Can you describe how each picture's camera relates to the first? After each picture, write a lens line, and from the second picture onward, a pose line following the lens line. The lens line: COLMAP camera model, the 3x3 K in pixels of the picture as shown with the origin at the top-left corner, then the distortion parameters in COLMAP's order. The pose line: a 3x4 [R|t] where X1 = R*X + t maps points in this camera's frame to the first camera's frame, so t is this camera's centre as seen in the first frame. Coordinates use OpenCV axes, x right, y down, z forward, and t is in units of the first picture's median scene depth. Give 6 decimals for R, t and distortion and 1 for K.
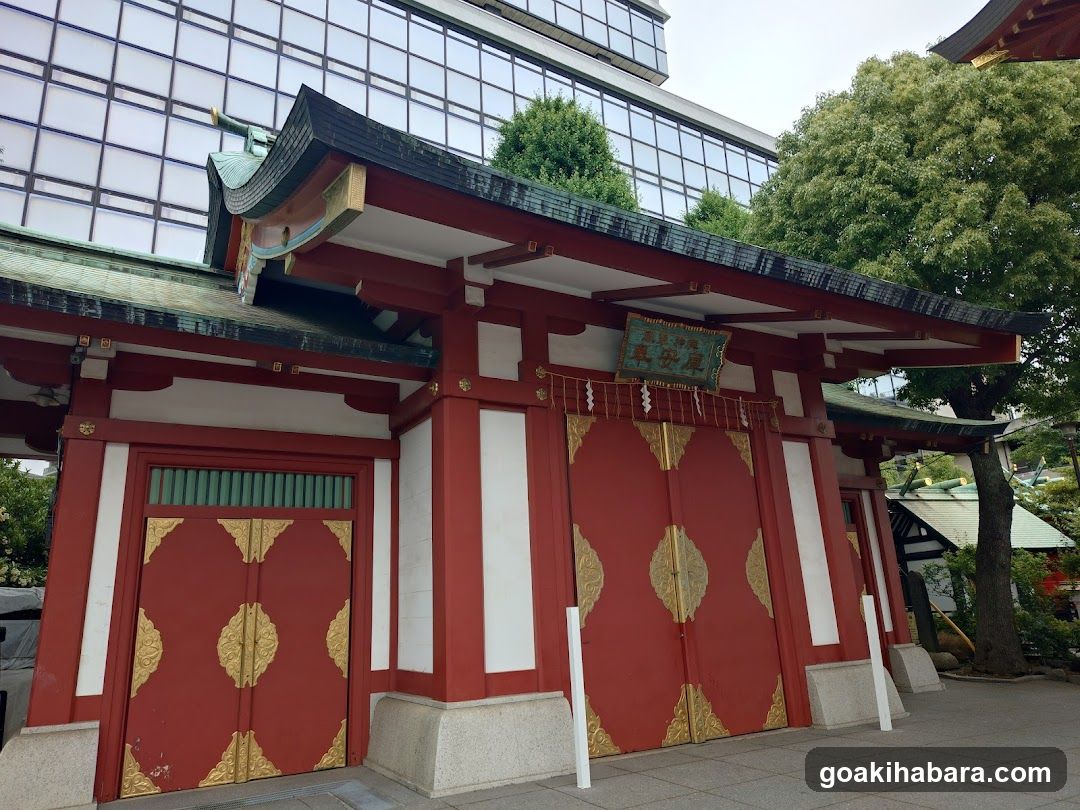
lens RADIAL K [[736.8, 0, 531.9], [0, 736.8, 395.2], [0, 0, 1]] dist [0.040525, -0.054308]
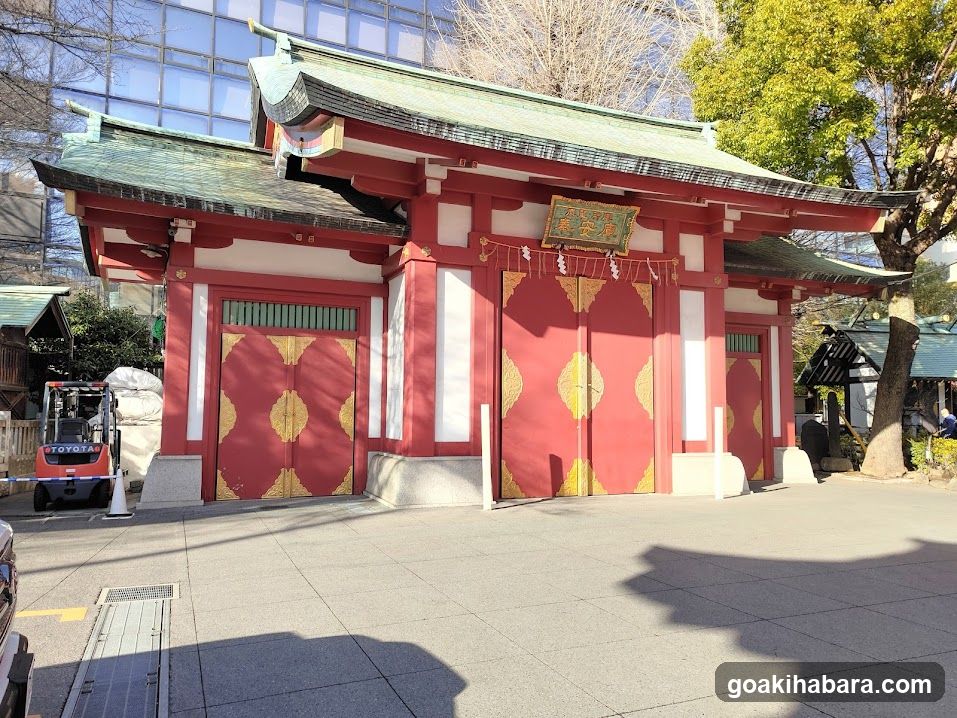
lens RADIAL K [[707.3, 0, 478.5], [0, 707.3, 359.0], [0, 0, 1]] dist [0.034842, -0.002888]
pose [[0.991857, 0.043305, -0.119766, 0.169657], [-0.017083, 0.977154, 0.211844, -0.094424], [0.126204, -0.208073, 0.969937, -0.337041]]
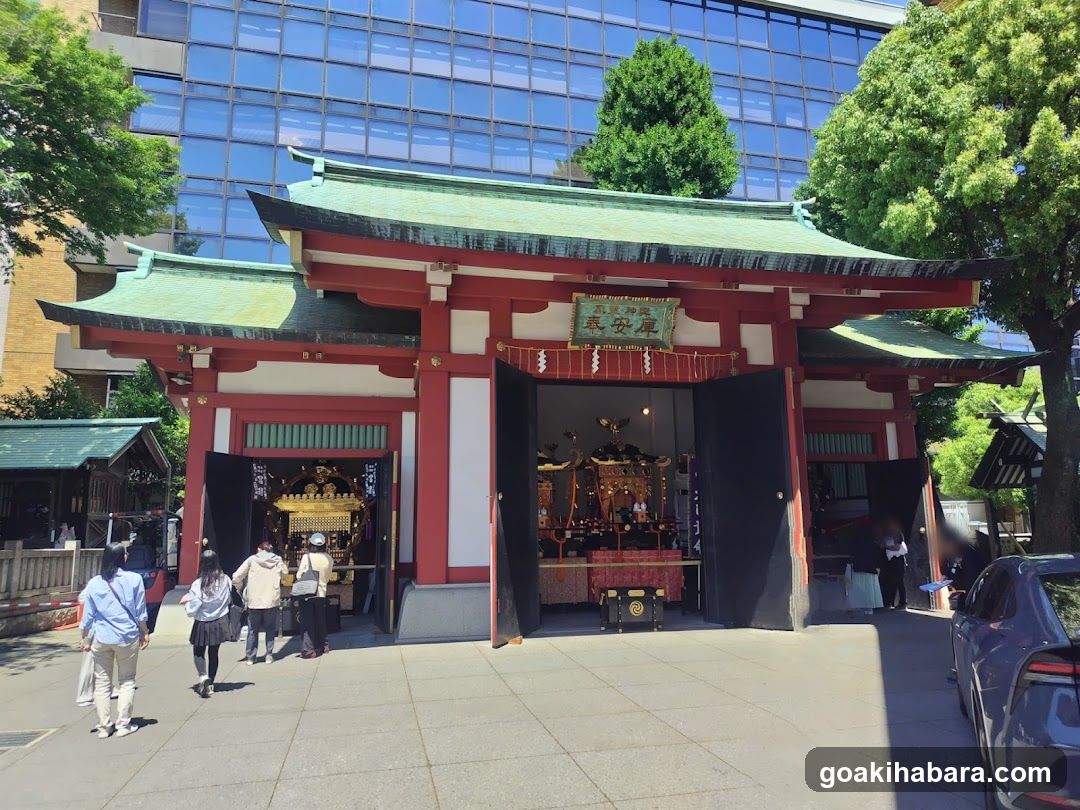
lens RADIAL K [[733.7, 0, 539.8], [0, 733.7, 409.9], [0, 0, 1]] dist [0.068428, -0.104466]
pose [[0.955250, -0.016020, -0.295365, 0.449849], [0.055410, 0.990548, 0.125478, -0.077519], [0.290563, -0.136229, 0.947109, -0.212863]]
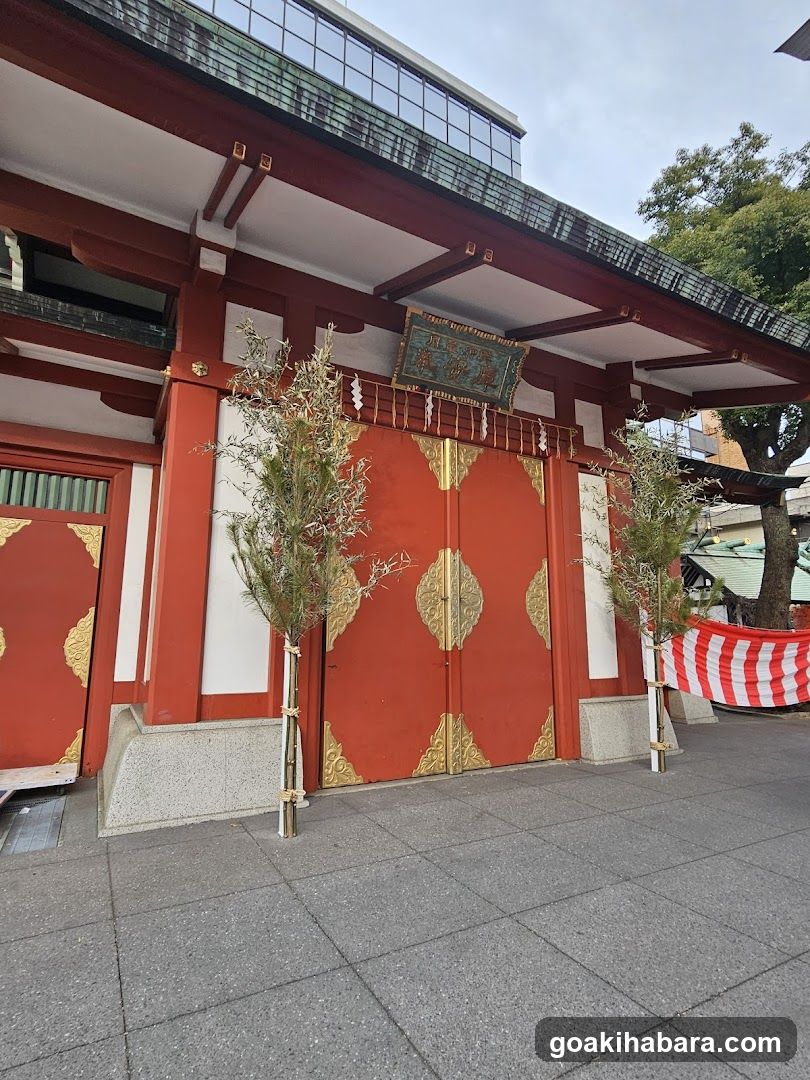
lens RADIAL K [[558.4, 0, 392.6], [0, 558.4, 539.2], [0, 0, 1]] dist [-0.004797, -0.000199]
pose [[0.998440, 0.047074, -0.030018, 0.149249], [-0.043269, 0.992216, 0.116770, 0.089889], [0.035281, -0.115289, 0.992705, 0.317175]]
